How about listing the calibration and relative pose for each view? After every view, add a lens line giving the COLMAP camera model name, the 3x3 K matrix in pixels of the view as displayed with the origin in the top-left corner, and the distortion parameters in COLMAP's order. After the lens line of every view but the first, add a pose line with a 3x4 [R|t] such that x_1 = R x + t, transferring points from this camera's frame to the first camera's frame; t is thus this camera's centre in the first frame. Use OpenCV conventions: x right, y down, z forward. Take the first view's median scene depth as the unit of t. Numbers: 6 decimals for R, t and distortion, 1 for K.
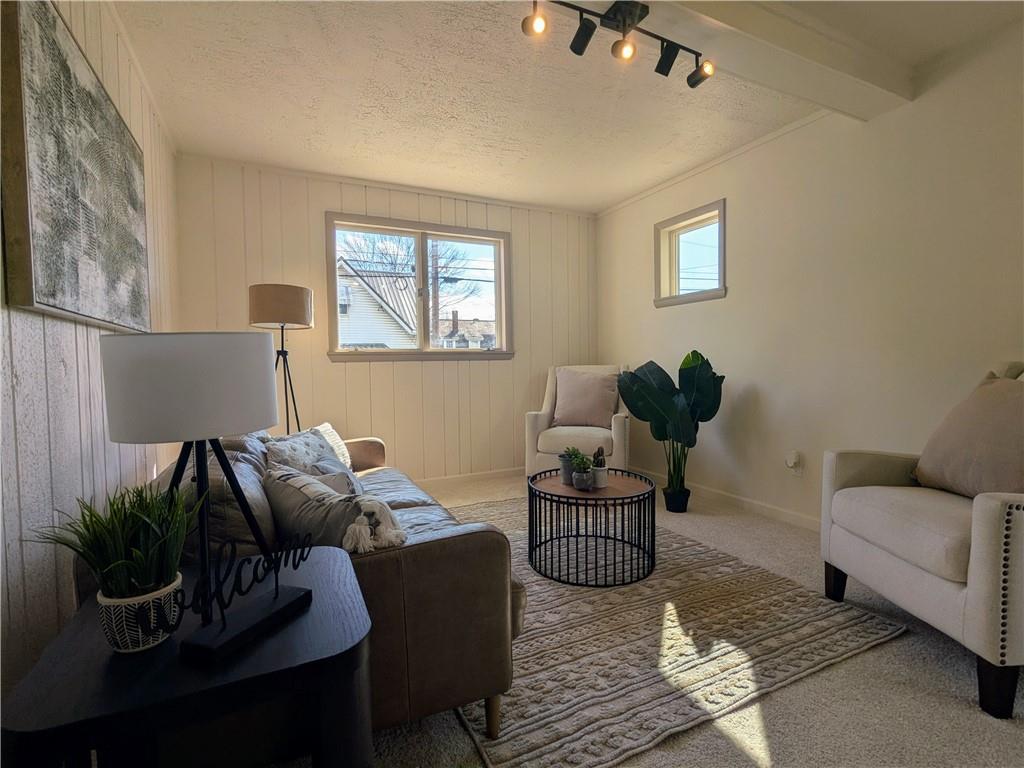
lens RADIAL K [[486.4, 0, 514.3], [0, 486.4, 381.4], [0, 0, 1]] dist [-0.001615, -0.000085]
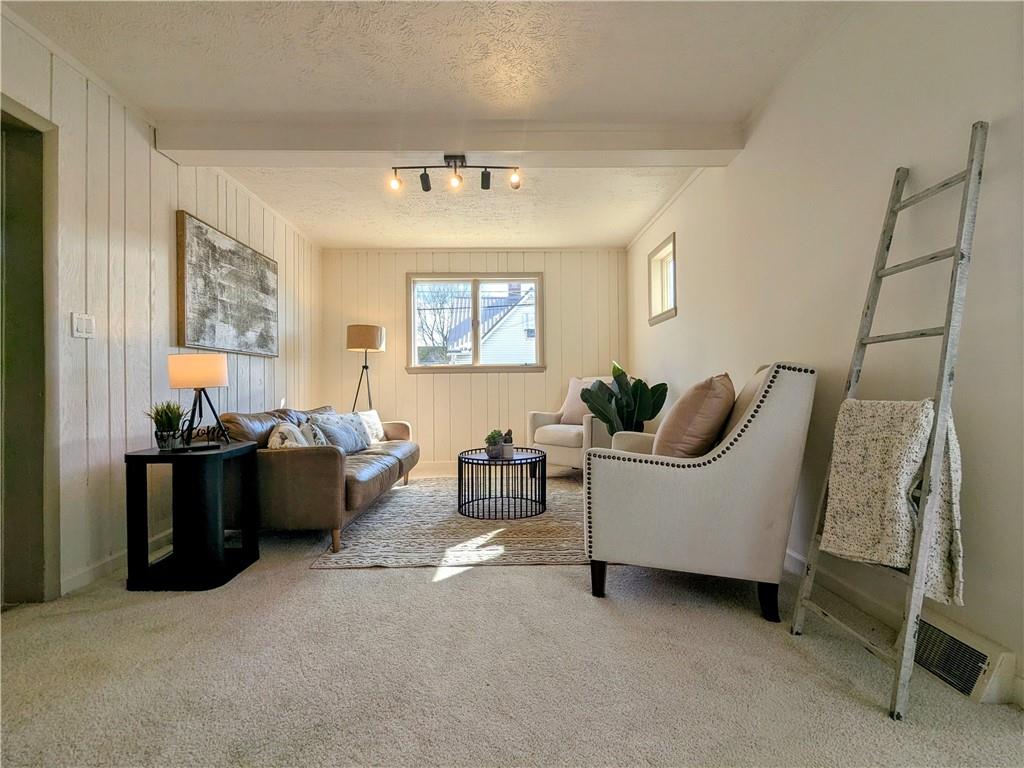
lens RADIAL K [[486.4, 0, 514.3], [0, 486.4, 381.4], [0, 0, 1]] dist [-0.001615, -0.000085]
pose [[0.905320, 0.001982, -0.424726, 0.822850], [-0.019821, 0.999097, -0.037587, 0.048915], [0.424268, 0.042447, 0.904541, -0.295261]]
